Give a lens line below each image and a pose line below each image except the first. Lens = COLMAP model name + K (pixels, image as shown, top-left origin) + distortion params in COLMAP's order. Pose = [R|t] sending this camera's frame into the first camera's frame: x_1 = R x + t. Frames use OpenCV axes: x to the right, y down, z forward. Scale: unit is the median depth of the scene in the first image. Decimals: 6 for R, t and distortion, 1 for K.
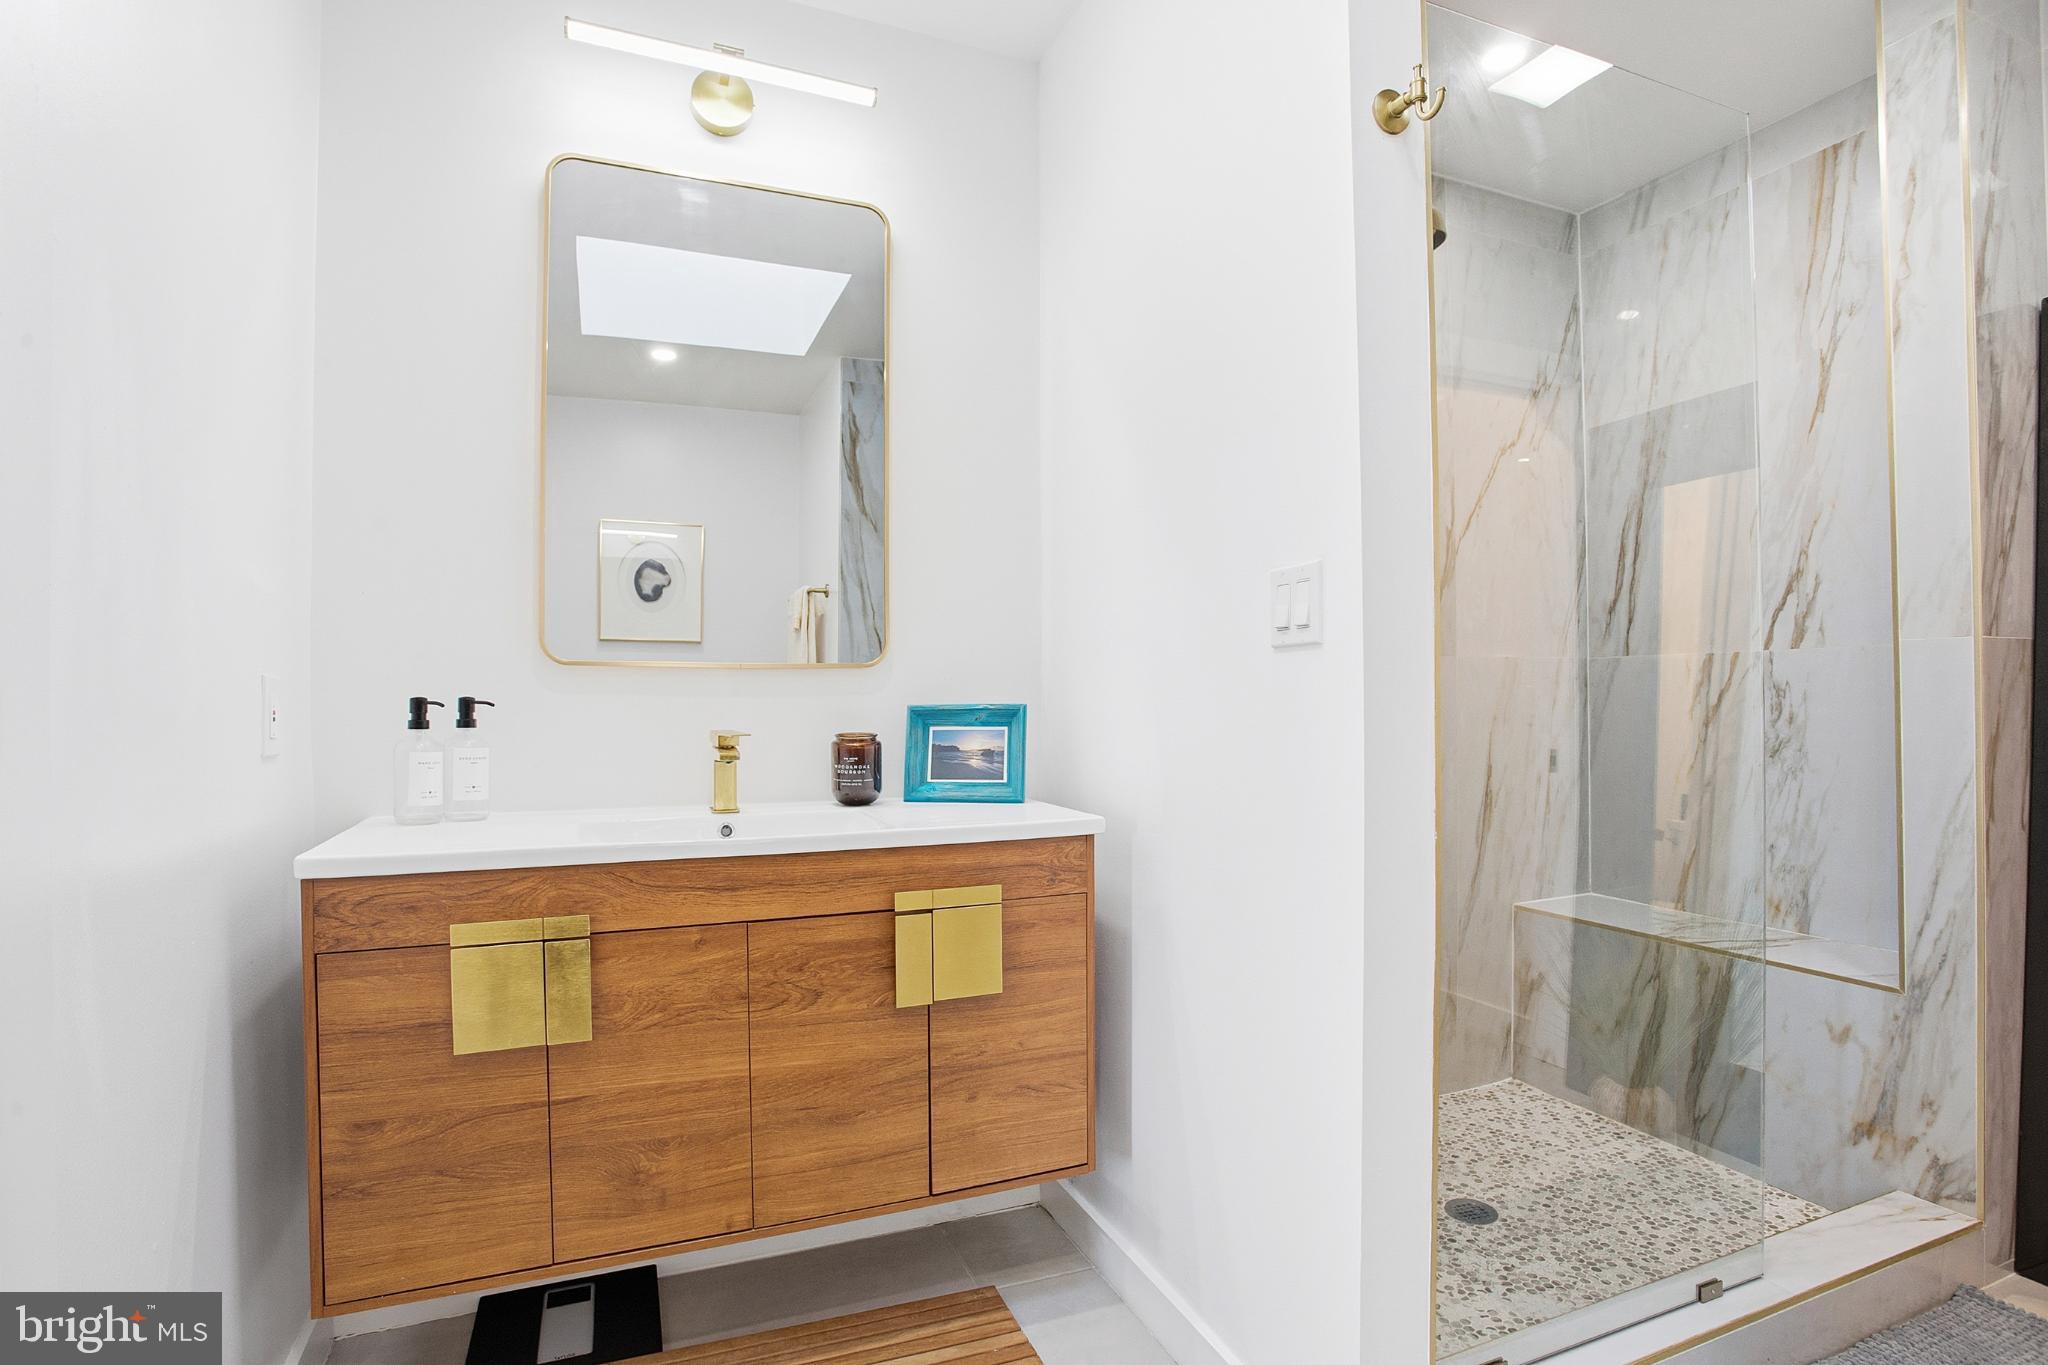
lens RADIAL K [[1026.2, 0, 1024.0], [0, 1026.2, 682.5], [0, 0, 1]] dist [-0.075326, 0.031117]
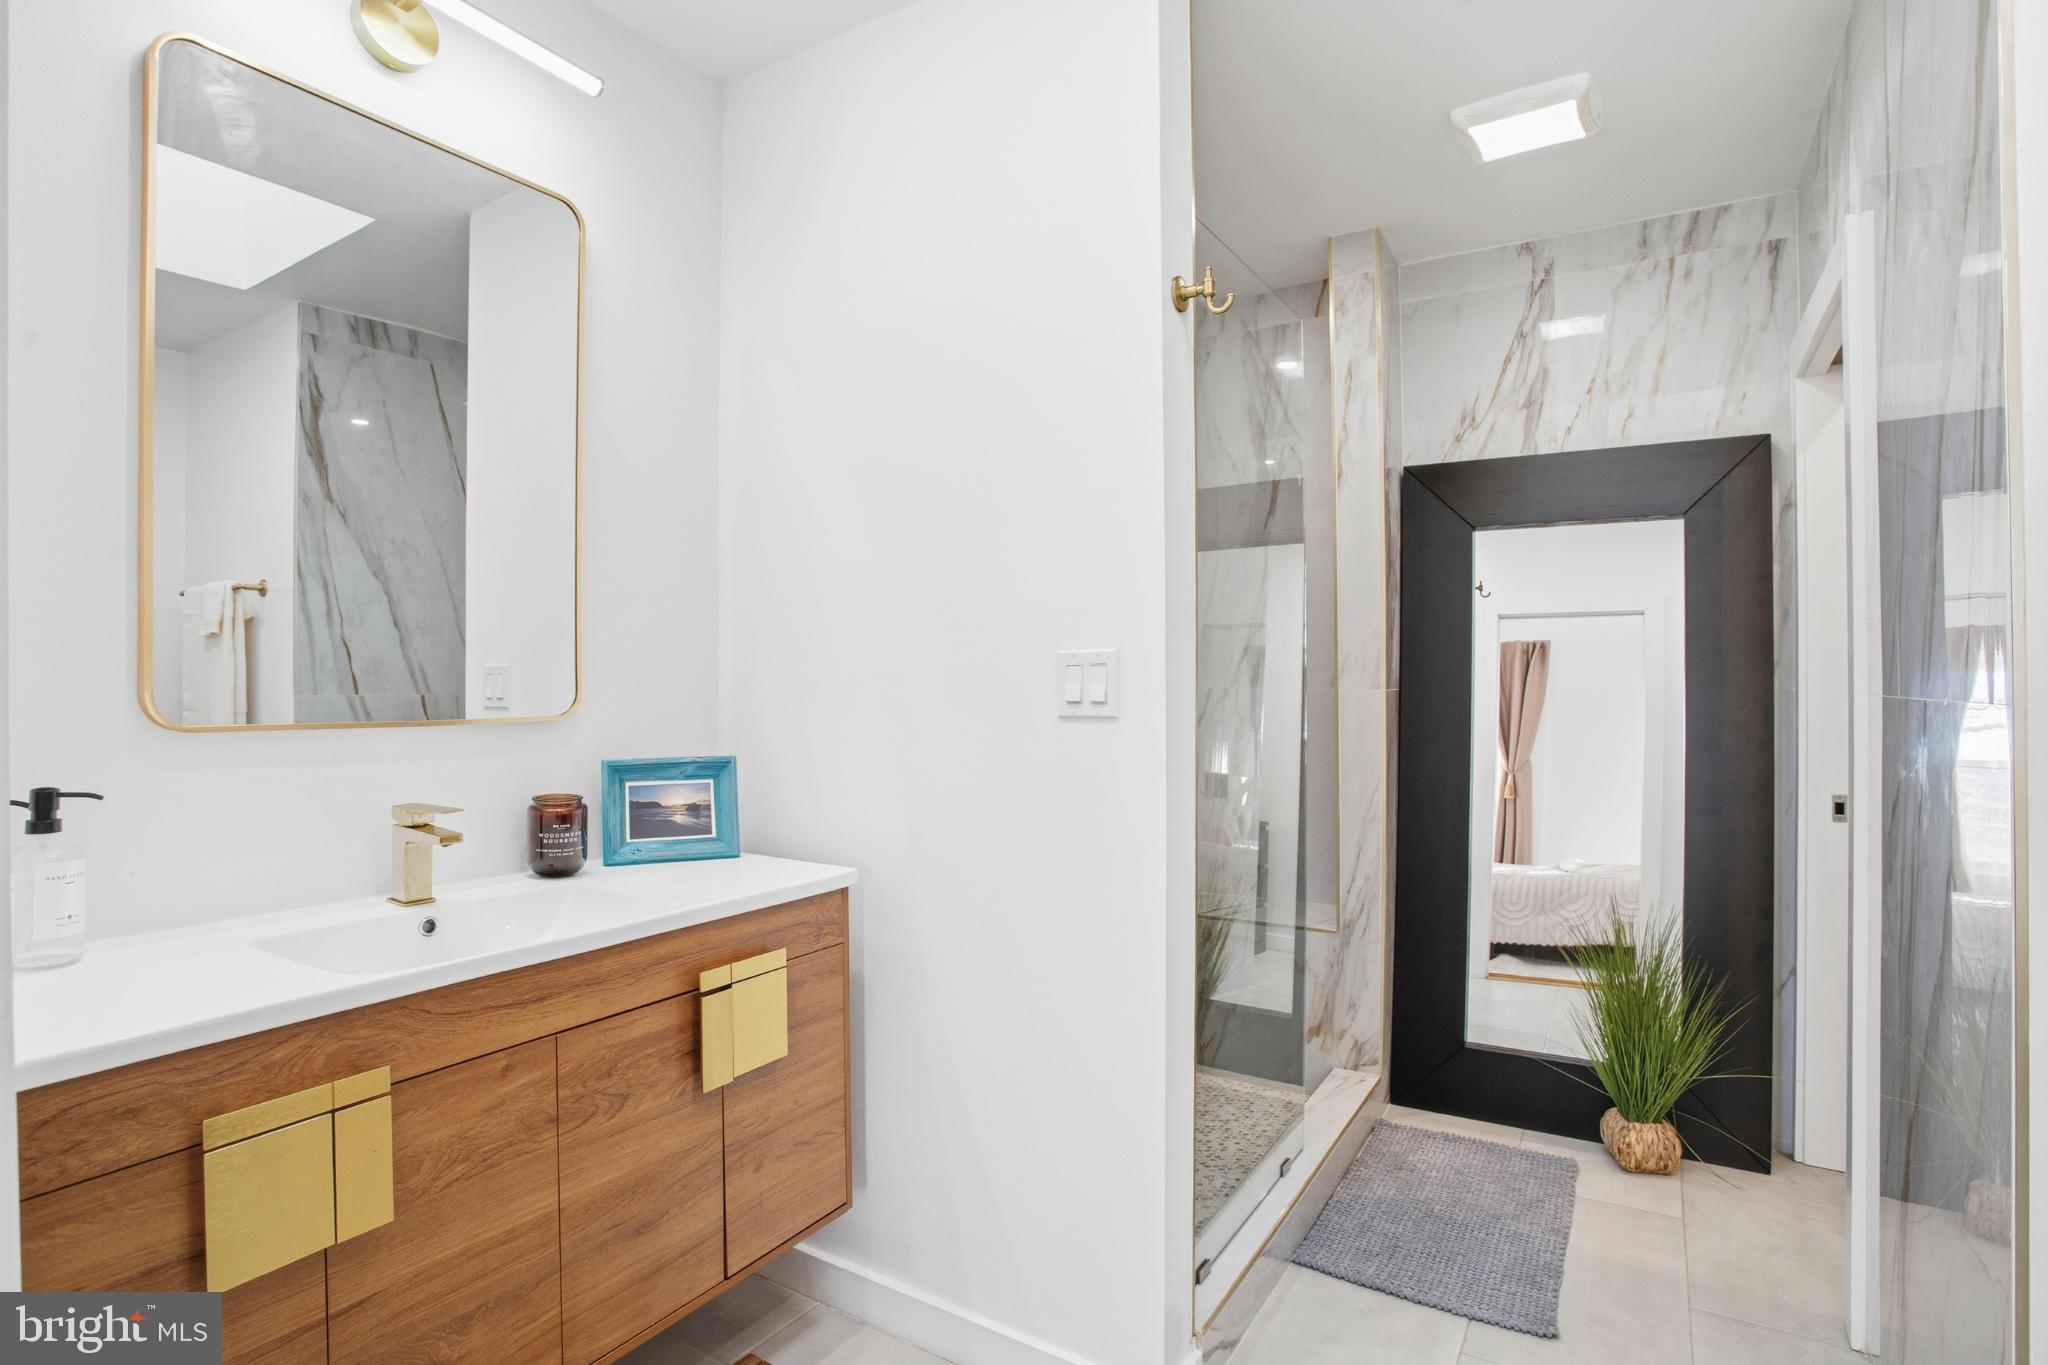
lens RADIAL K [[1021.6, 0, 1028.2], [0, 1021.6, 677.9], [0, 0, 1]] dist [-0.064786, 0.028504]
pose [[0.815630, 0.005370, 0.578549, -0.393054], [-0.008998, 0.999954, 0.003404, -0.070174], [-0.578504, -0.007982, 0.815640, 0.053412]]
